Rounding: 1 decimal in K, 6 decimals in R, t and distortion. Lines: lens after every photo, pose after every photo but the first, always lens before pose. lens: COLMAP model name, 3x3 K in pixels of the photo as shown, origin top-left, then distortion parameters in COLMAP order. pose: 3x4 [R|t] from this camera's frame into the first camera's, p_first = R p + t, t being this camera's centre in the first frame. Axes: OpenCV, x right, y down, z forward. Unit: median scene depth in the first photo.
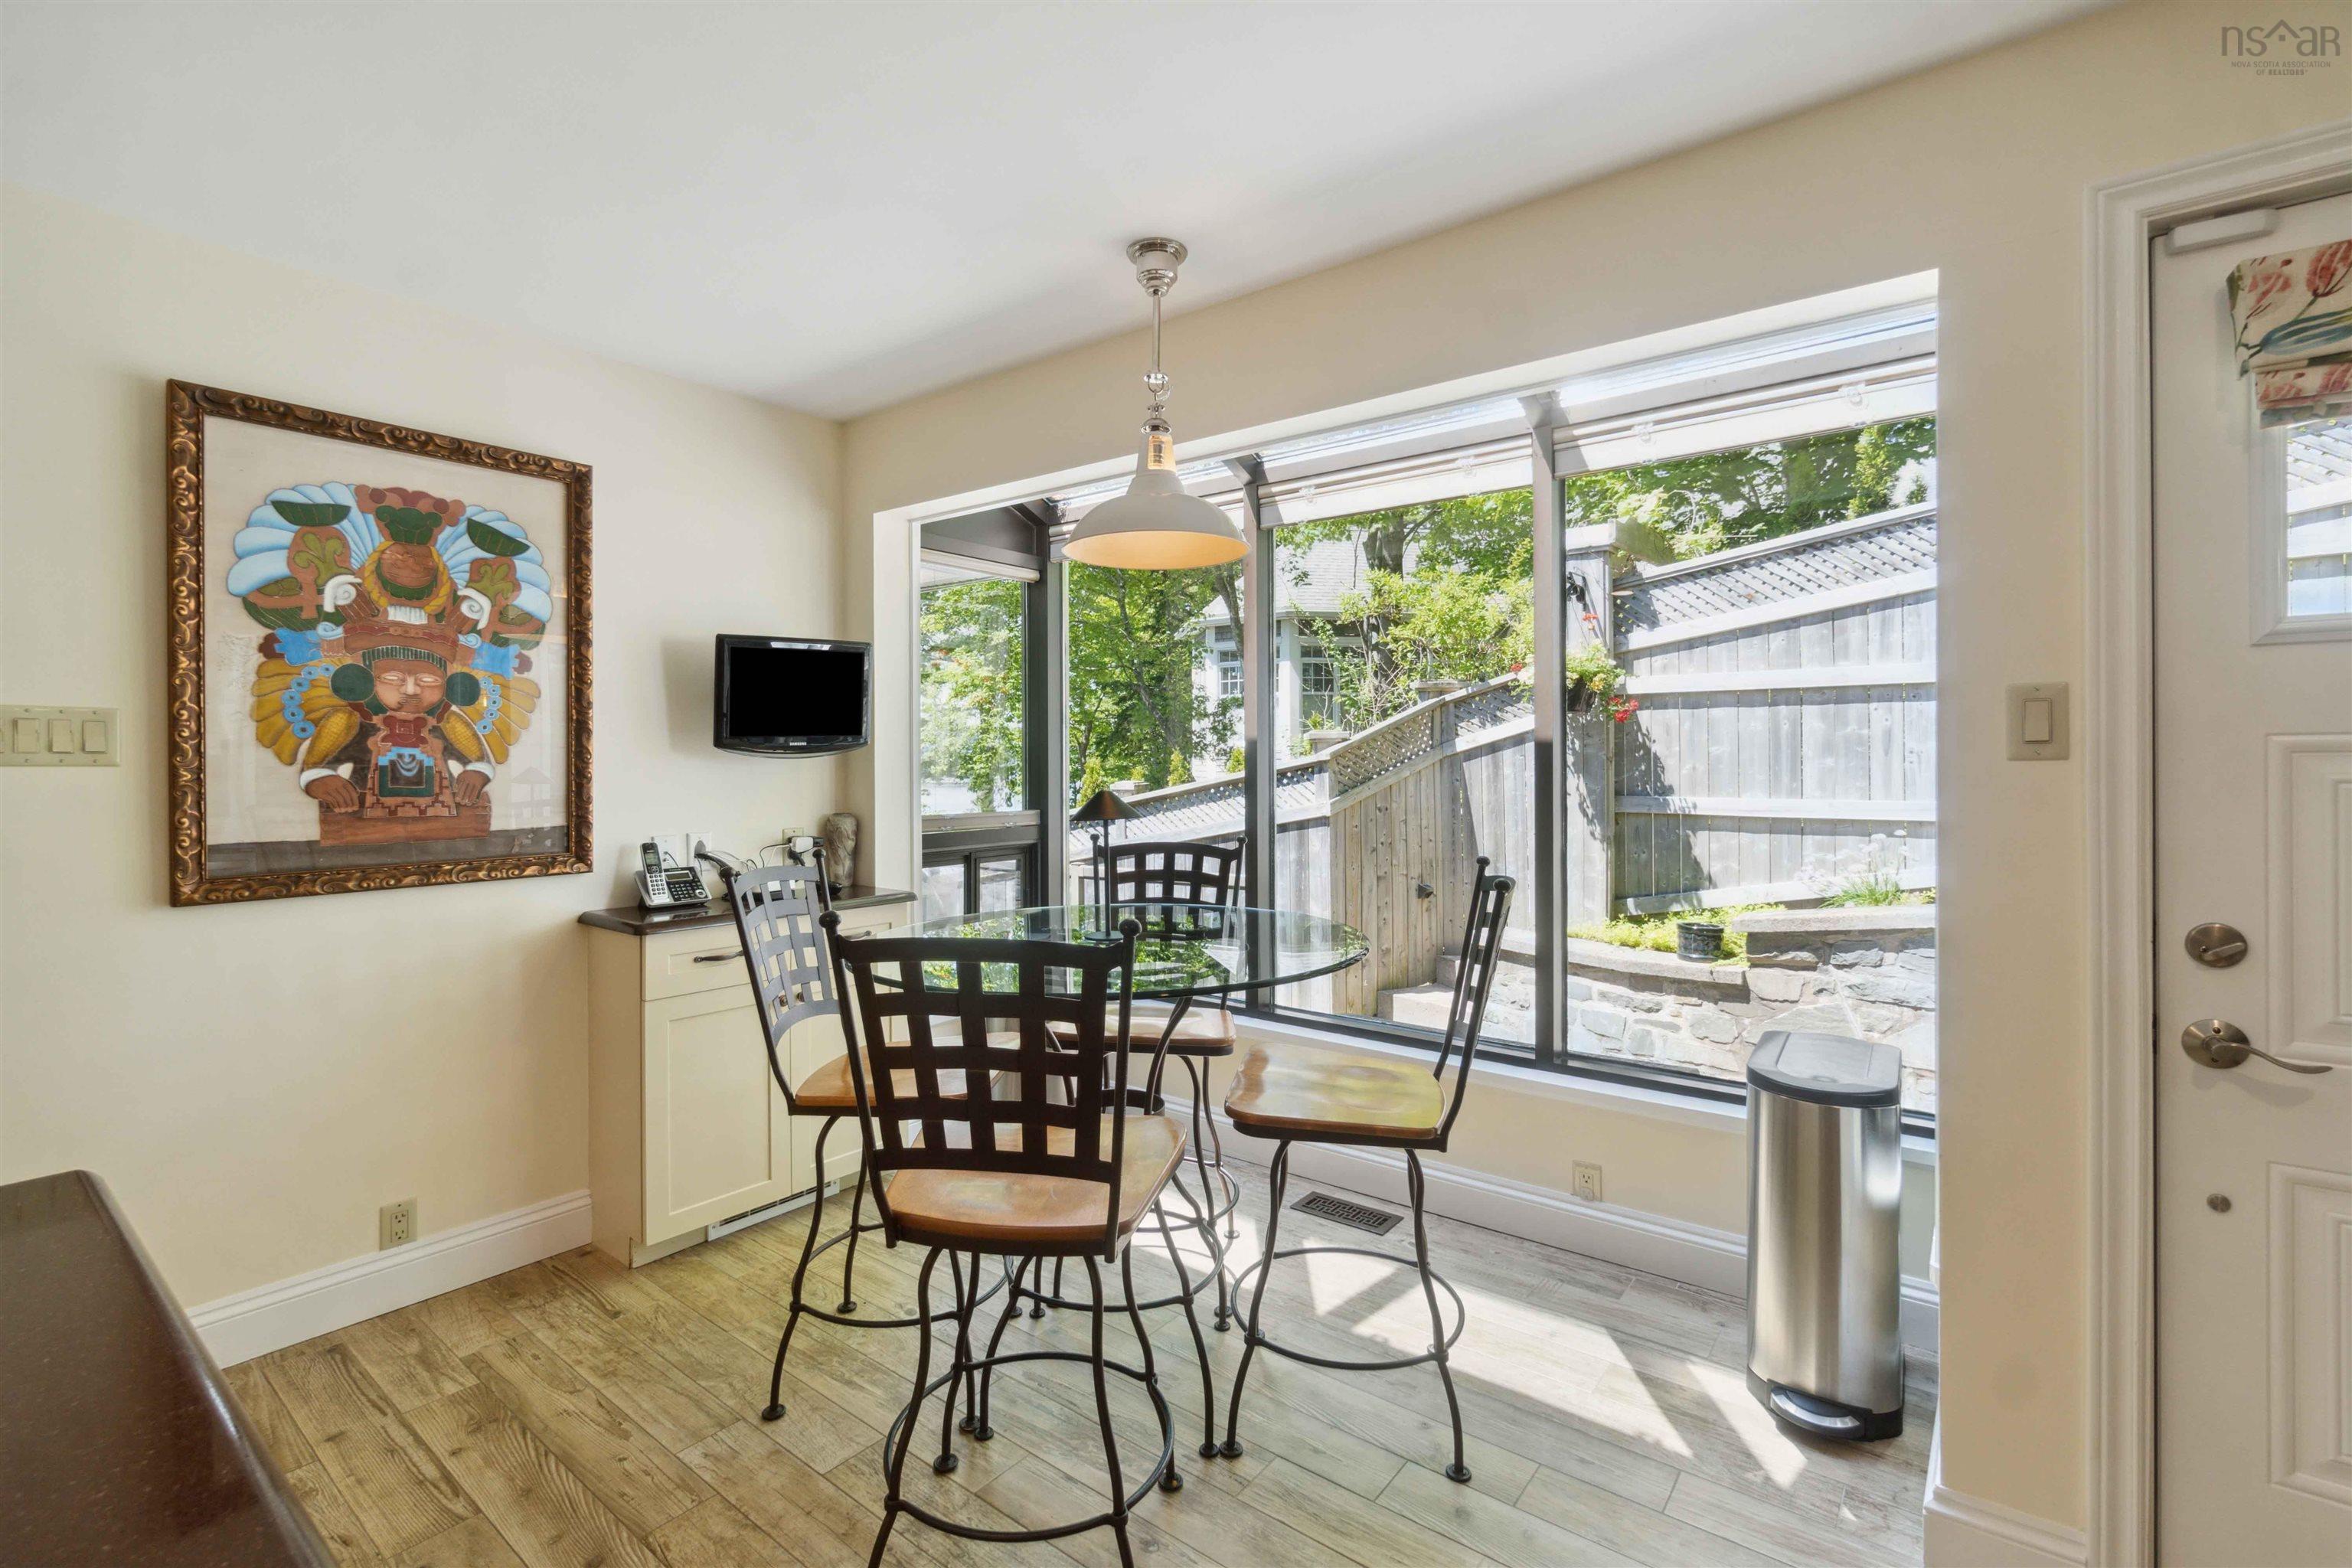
lens RADIAL K [[1045.2, 0, 1156.9], [0, 1045.2, 767.0], [0, 0, 1]] dist [0.000234, -0.000376]
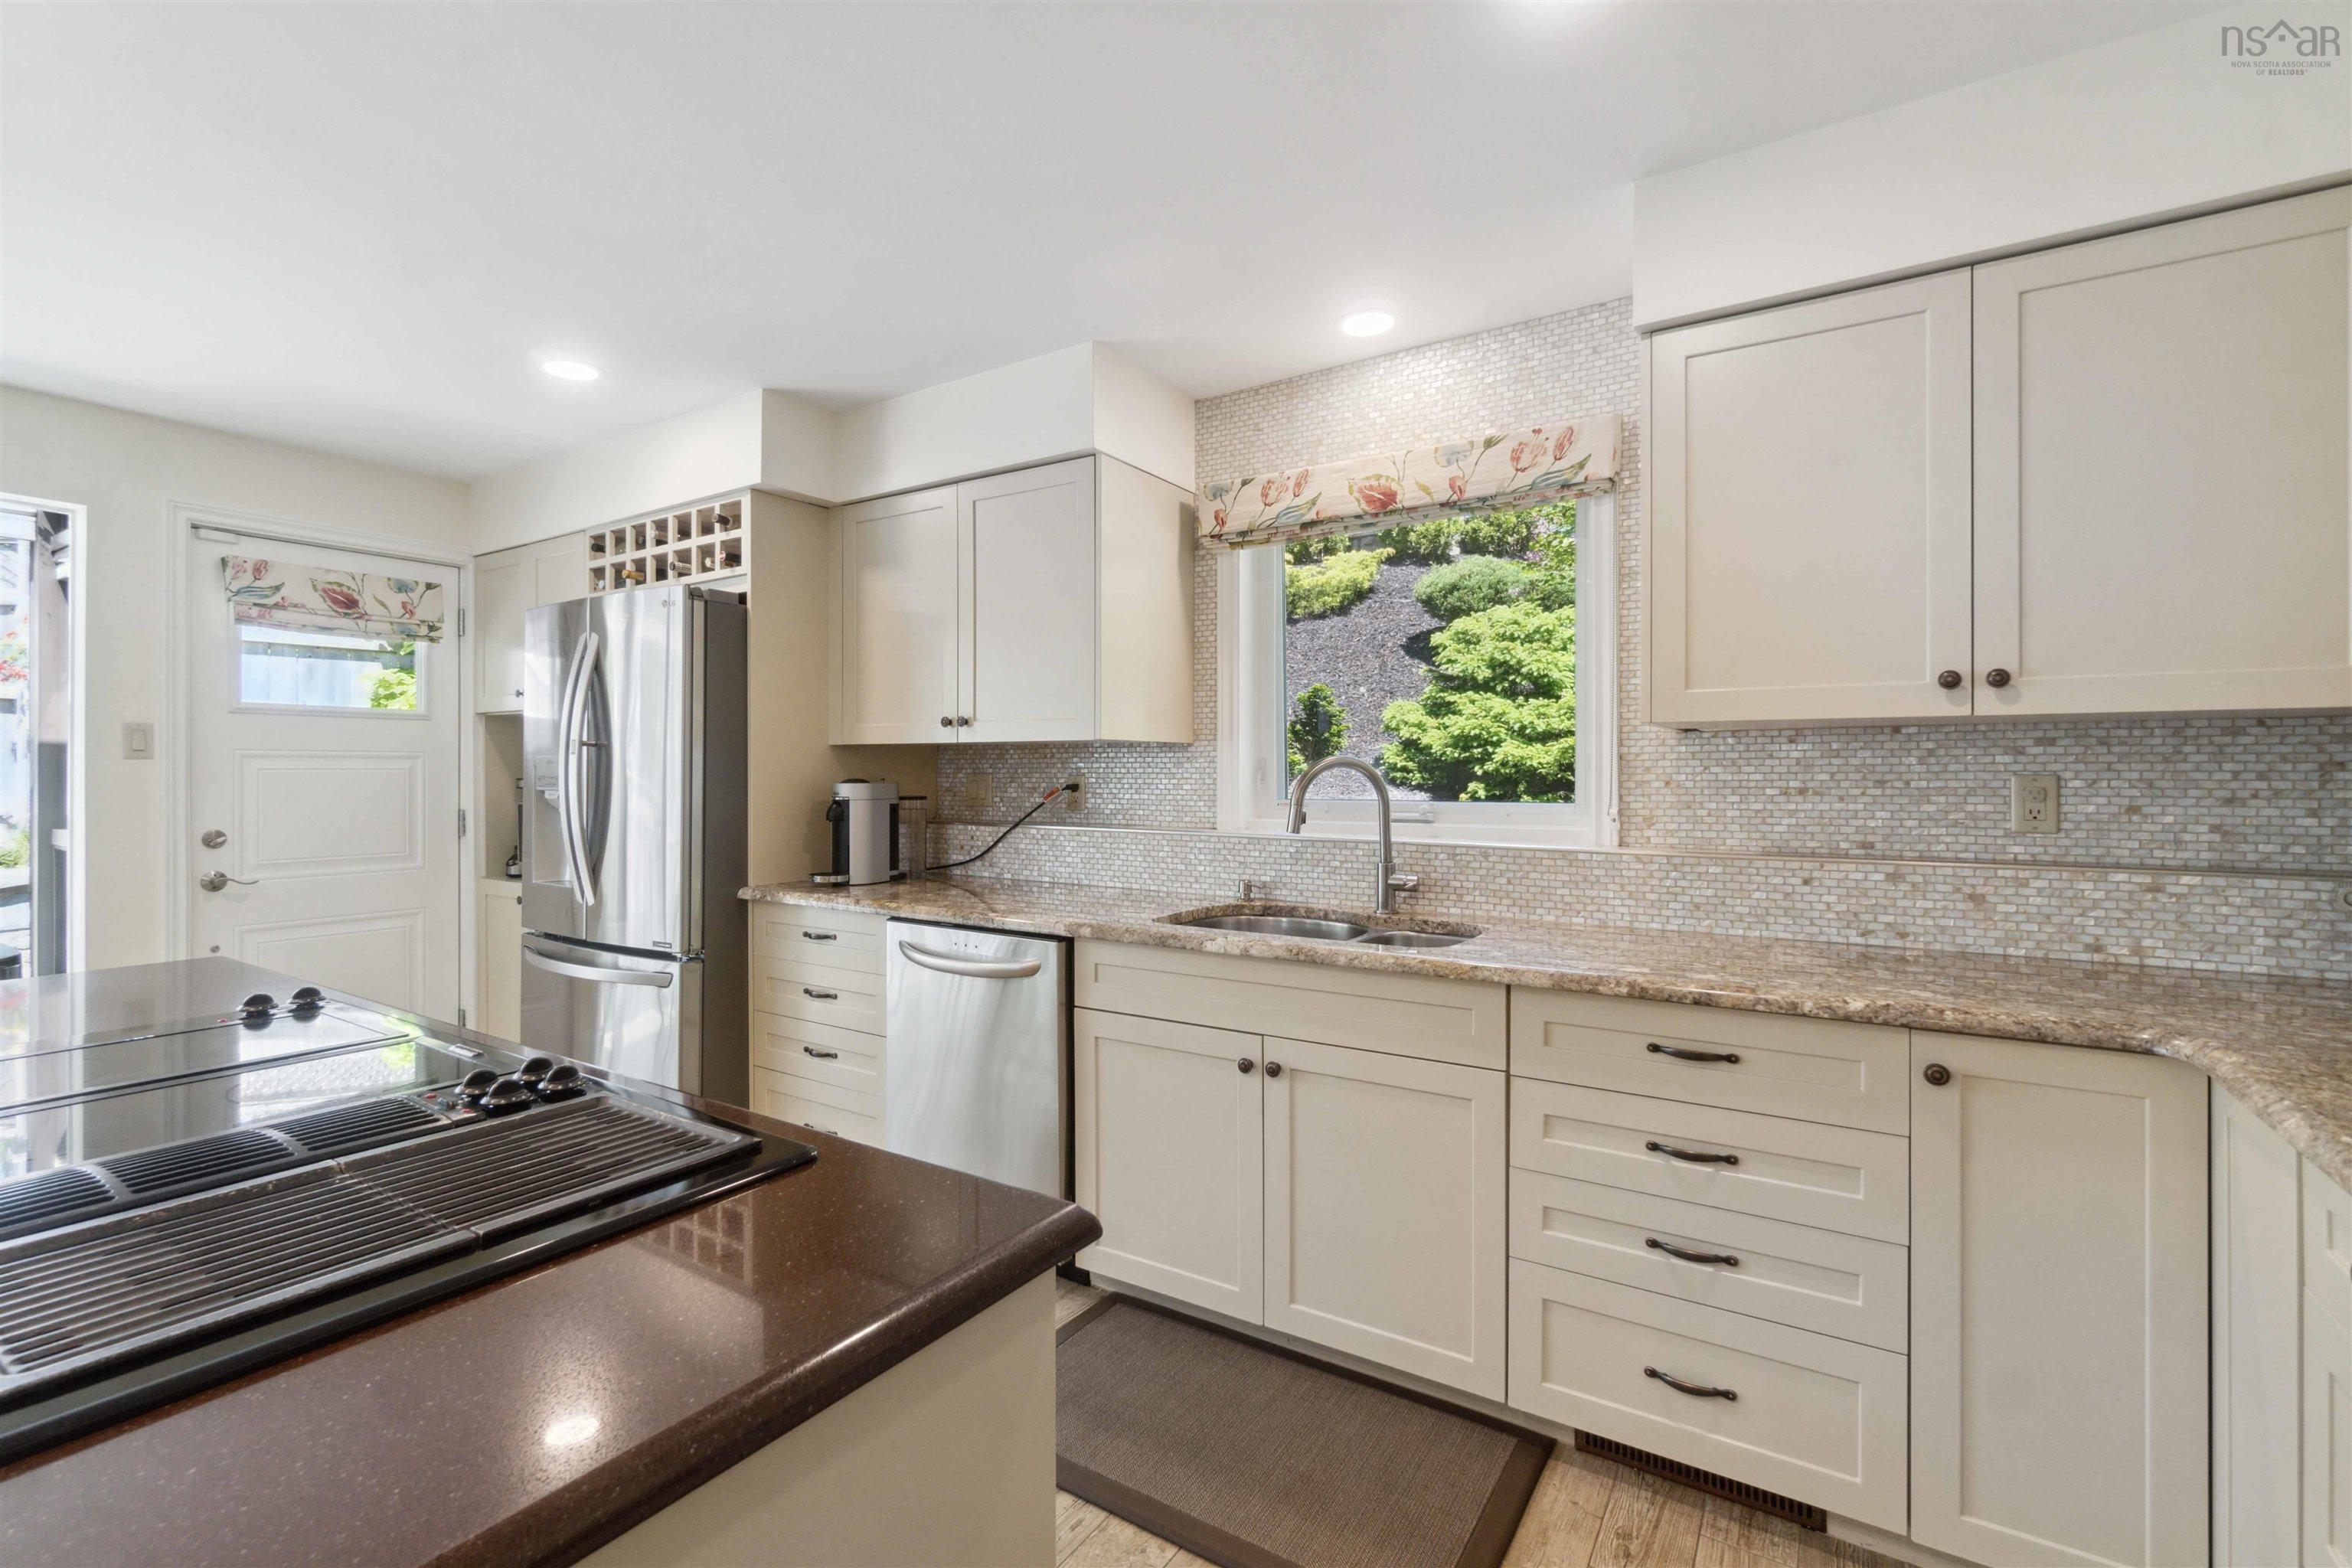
lens RADIAL K [[1045.2, 0, 1156.9], [0, 1045.2, 767.0], [0, 0, 1]] dist [0.000234, -0.000376]
pose [[-0.089077, 0.007626, 0.995996, -0.434882], [0.002348, 0.999970, -0.007447, 0.009121], [-0.996022, 0.001675, -0.089092, -0.258674]]
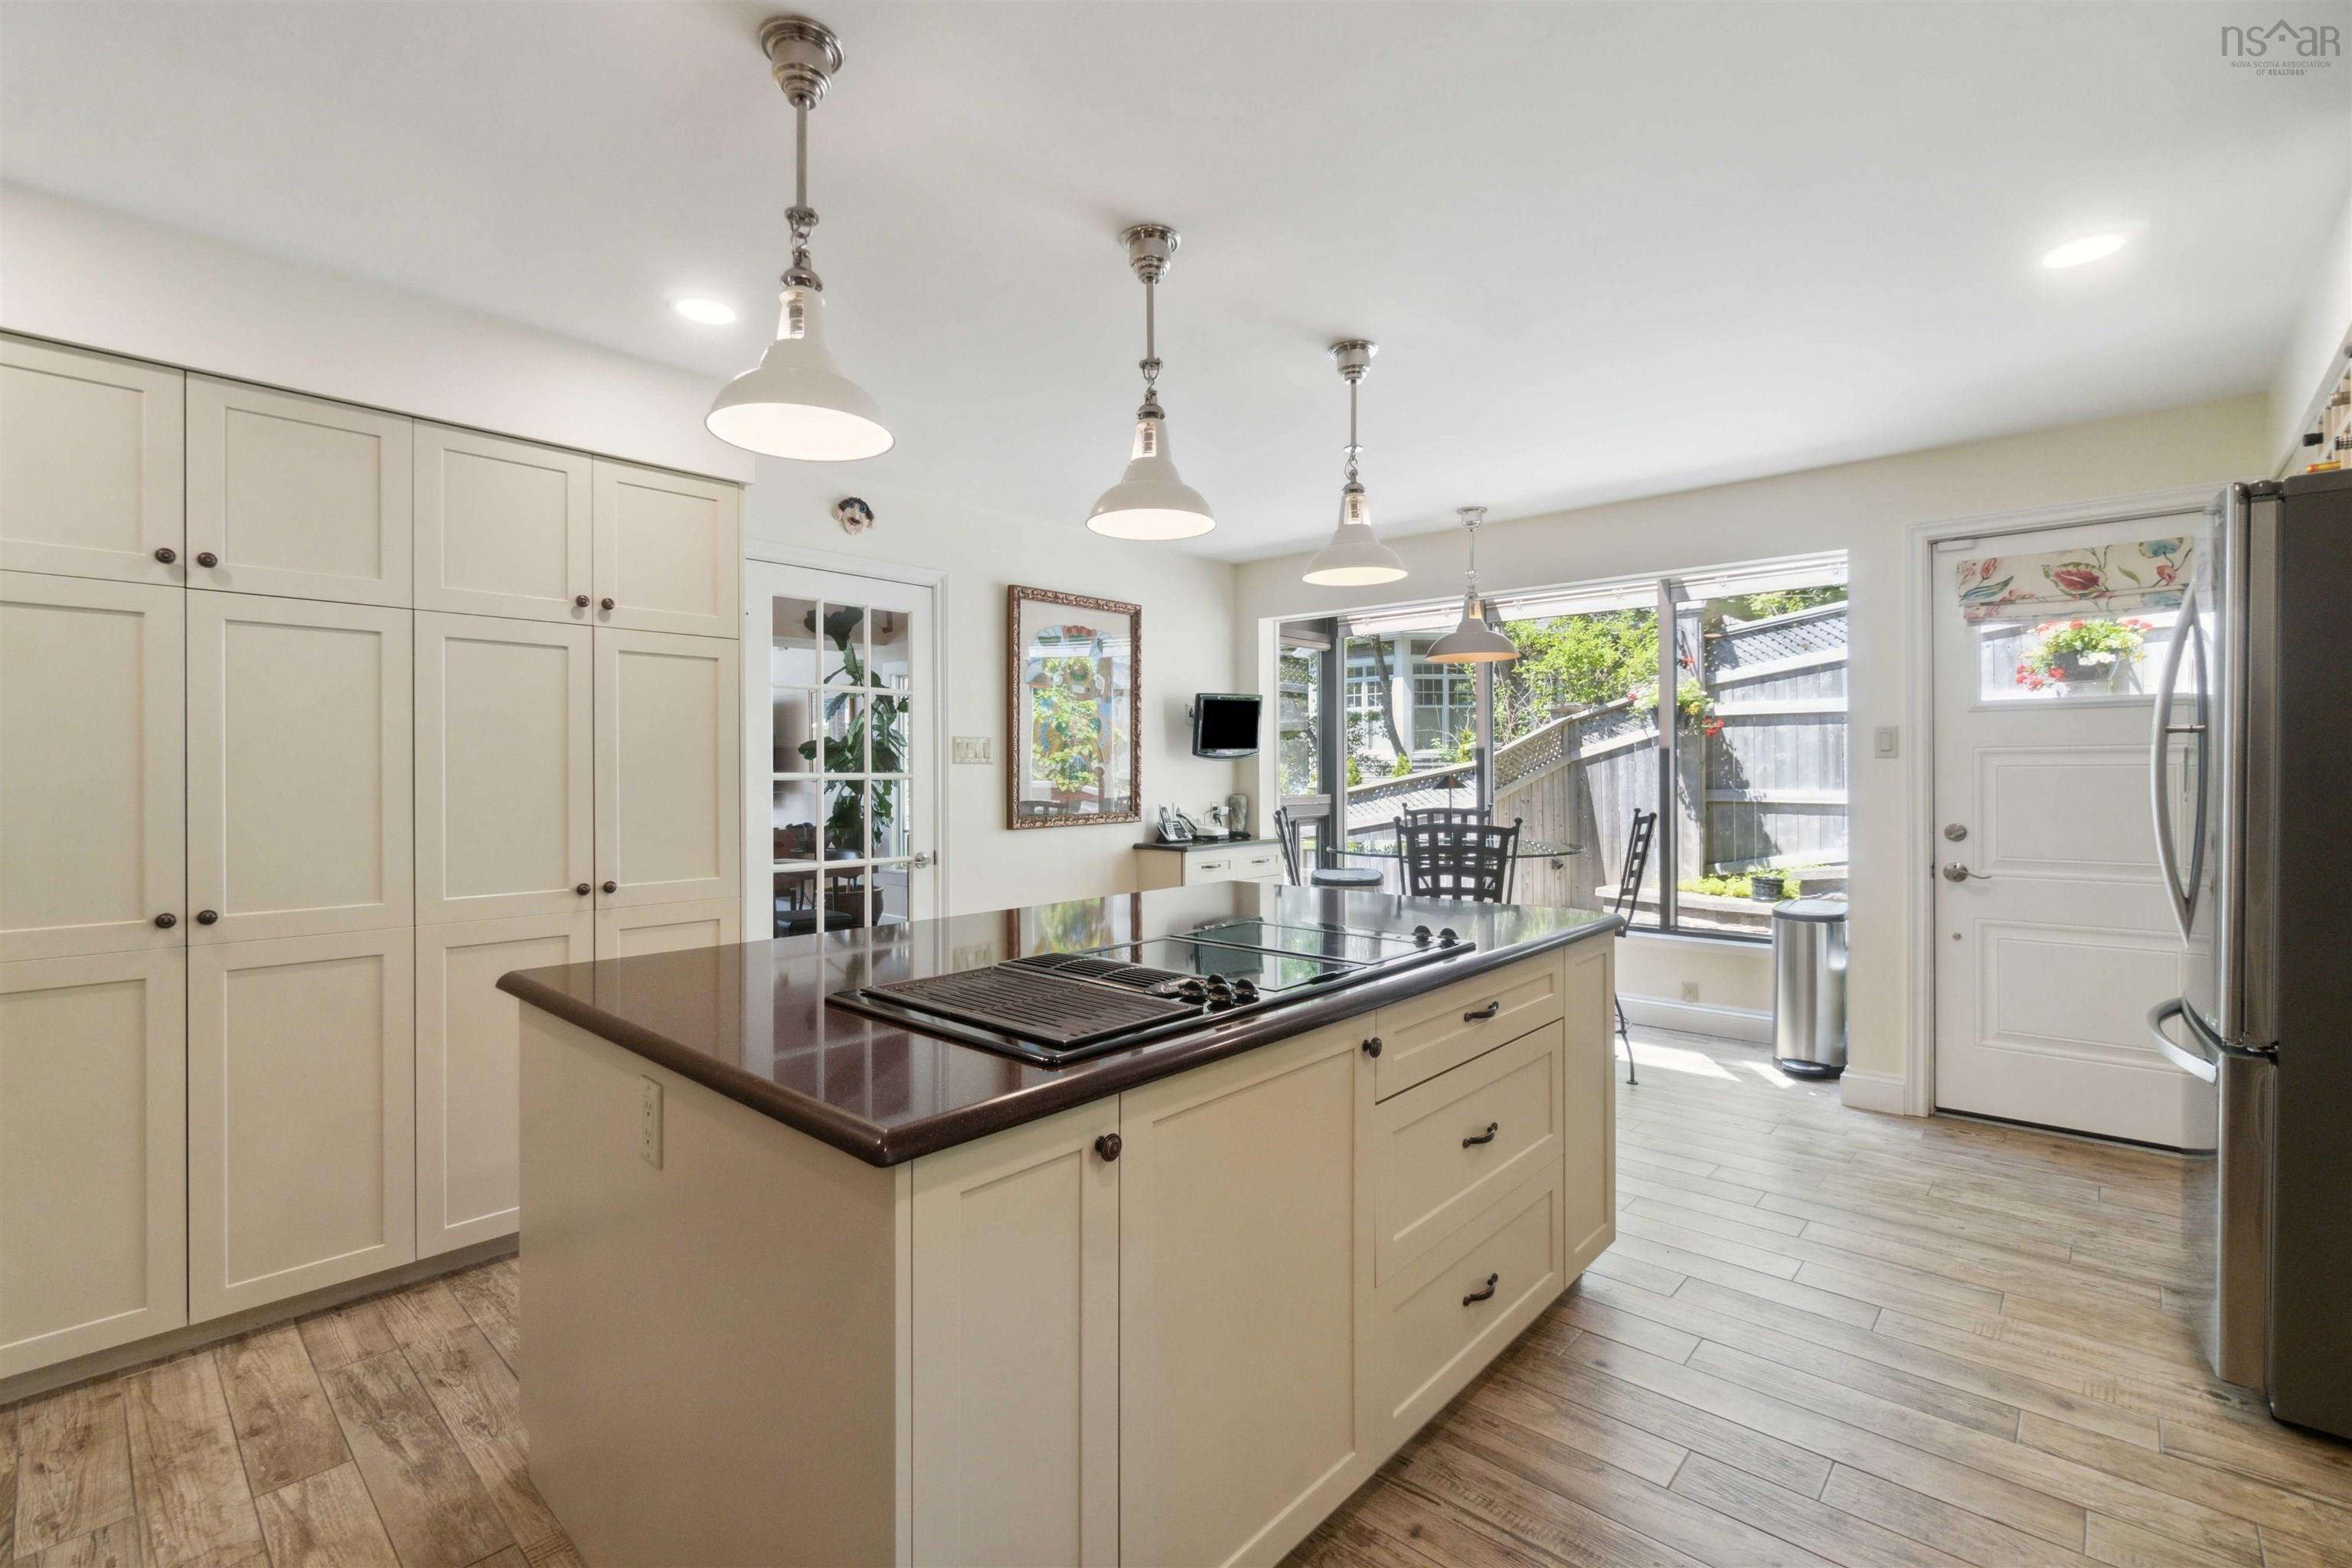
lens RADIAL K [[1034.0, 0, 1160.3], [0, 1034.0, 775.3], [0, 0, 1]] dist [0.002450, 0.000421]
pose [[0.997257, -0.000994, -0.074005, -0.198223], [0.000971, 0.999999, -0.000356, 0.009918], [0.074006, 0.000283, 0.997258, -0.459259]]
